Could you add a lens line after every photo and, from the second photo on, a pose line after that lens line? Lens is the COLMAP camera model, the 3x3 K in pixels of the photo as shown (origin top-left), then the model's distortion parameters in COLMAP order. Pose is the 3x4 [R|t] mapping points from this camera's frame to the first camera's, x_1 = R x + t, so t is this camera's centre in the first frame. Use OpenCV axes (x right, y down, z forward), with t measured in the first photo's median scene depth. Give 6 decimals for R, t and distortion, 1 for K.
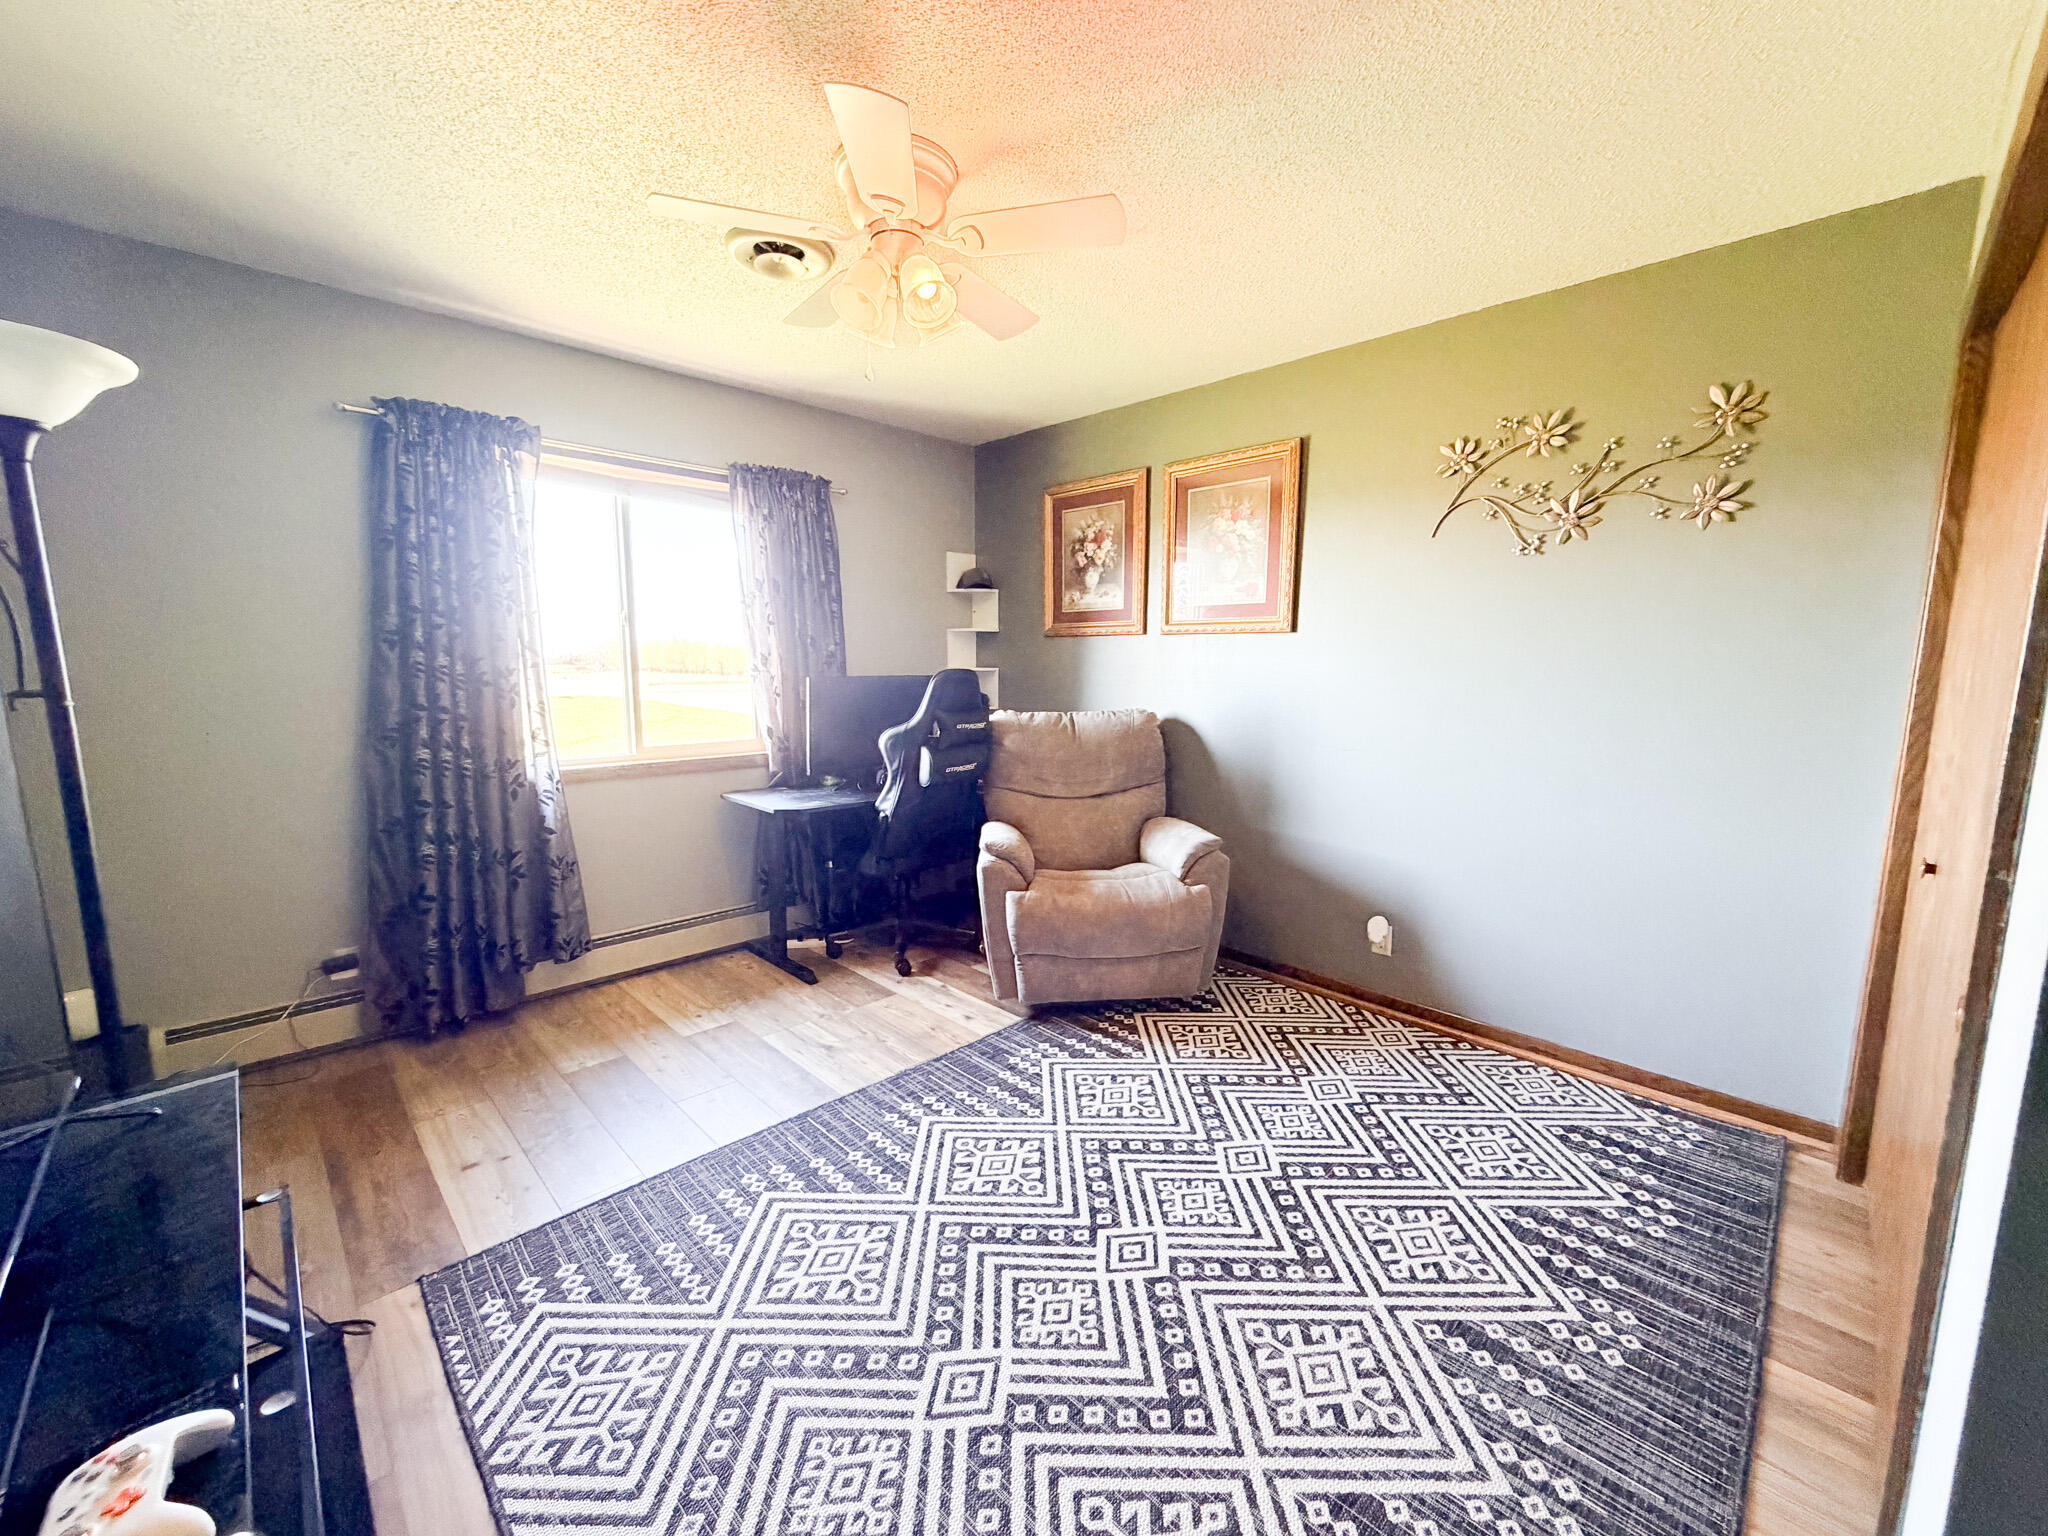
lens RADIAL K [[815.6, 0, 1017.9], [0, 815.6, 769.9], [0, 0, 1]] dist [0.000492, 0.000240]
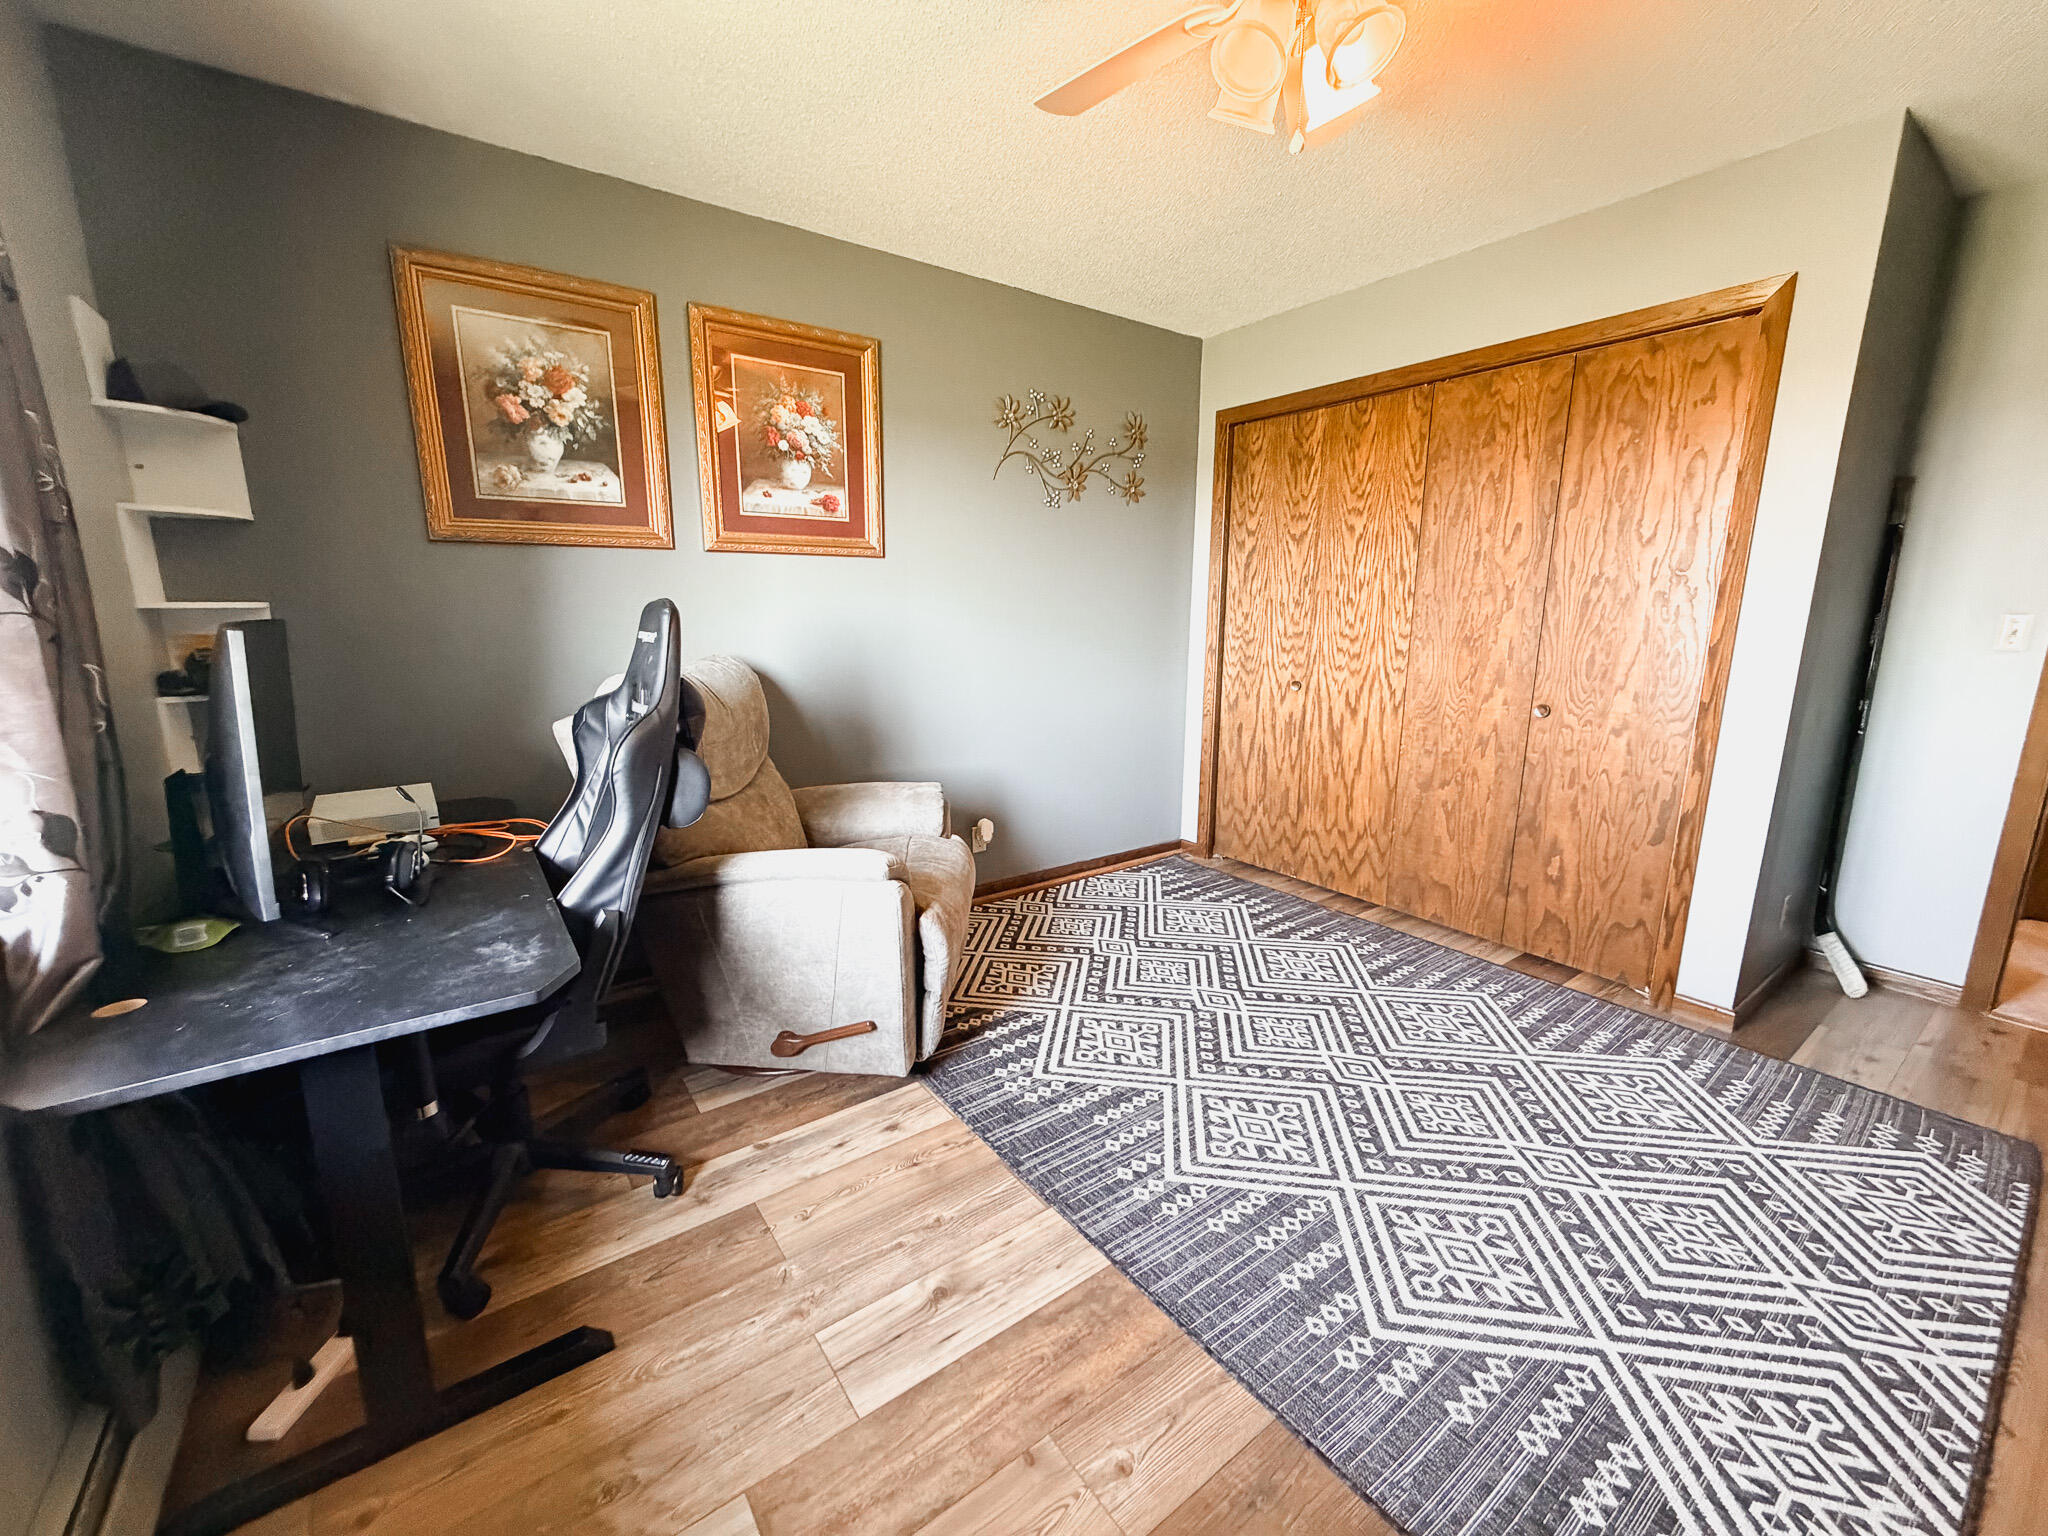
lens RADIAL K [[815.6, 0, 1023.4], [0, 815.6, 766.4], [0, 0, 1]] dist [0.000492, 0.000240]
pose [[0.147163, -0.203228, 0.968009, -0.810366], [0.131807, 0.973965, 0.184441, -0.118669], [-0.980291, 0.100447, 0.170119, 0.966797]]
